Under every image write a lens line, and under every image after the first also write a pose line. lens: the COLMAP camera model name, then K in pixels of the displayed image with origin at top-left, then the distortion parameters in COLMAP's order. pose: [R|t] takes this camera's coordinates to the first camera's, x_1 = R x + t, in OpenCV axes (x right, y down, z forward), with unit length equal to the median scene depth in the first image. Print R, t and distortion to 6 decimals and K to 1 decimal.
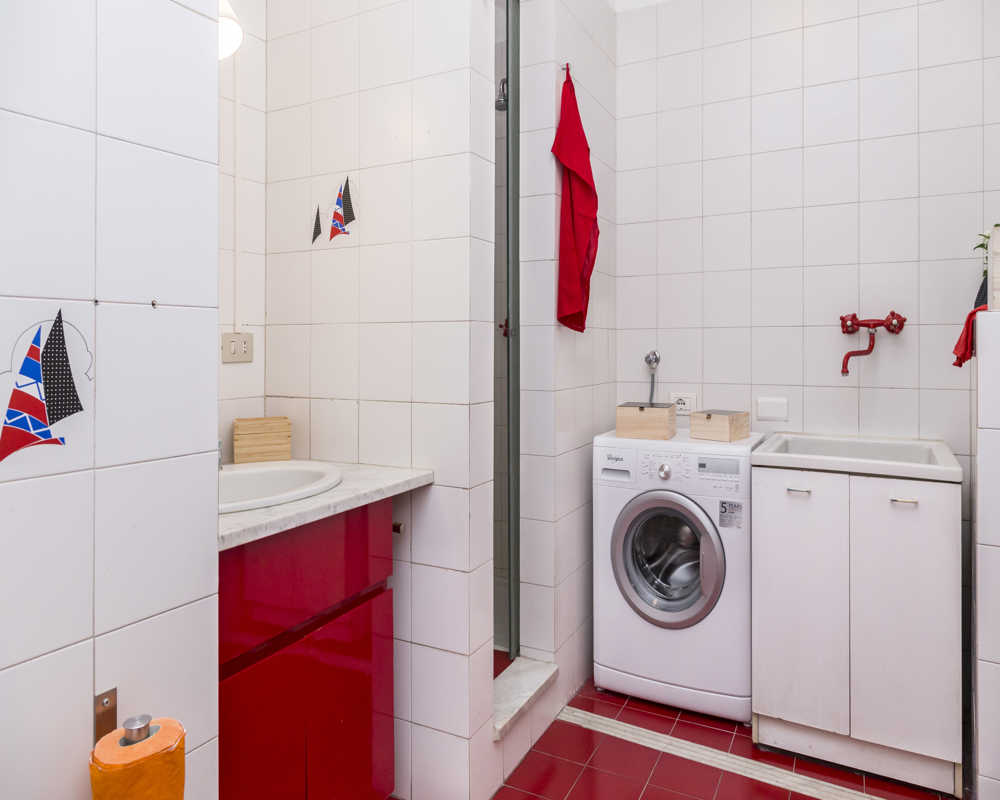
lens RADIAL K [[694.1, 0, 480.9], [0, 694.1, 385.5], [0, 0, 1]] dist [0.016201, -0.001137]
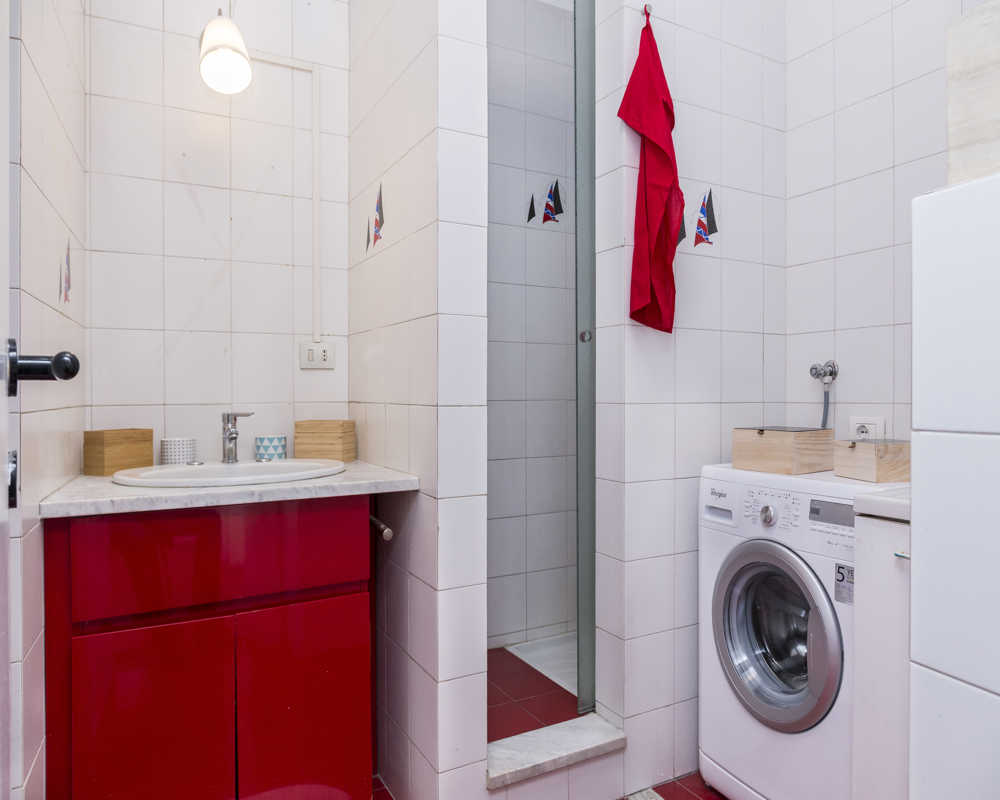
lens RADIAL K [[694.1, 0, 504.1], [0, 694.1, 394.6], [0, 0, 1]] dist [0.016201, -0.001137]
pose [[0.836654, 0.006352, -0.547695, 0.440727], [-0.037904, 0.998207, -0.046326, 0.041213], [0.546419, 0.059519, 0.835395, 0.221532]]
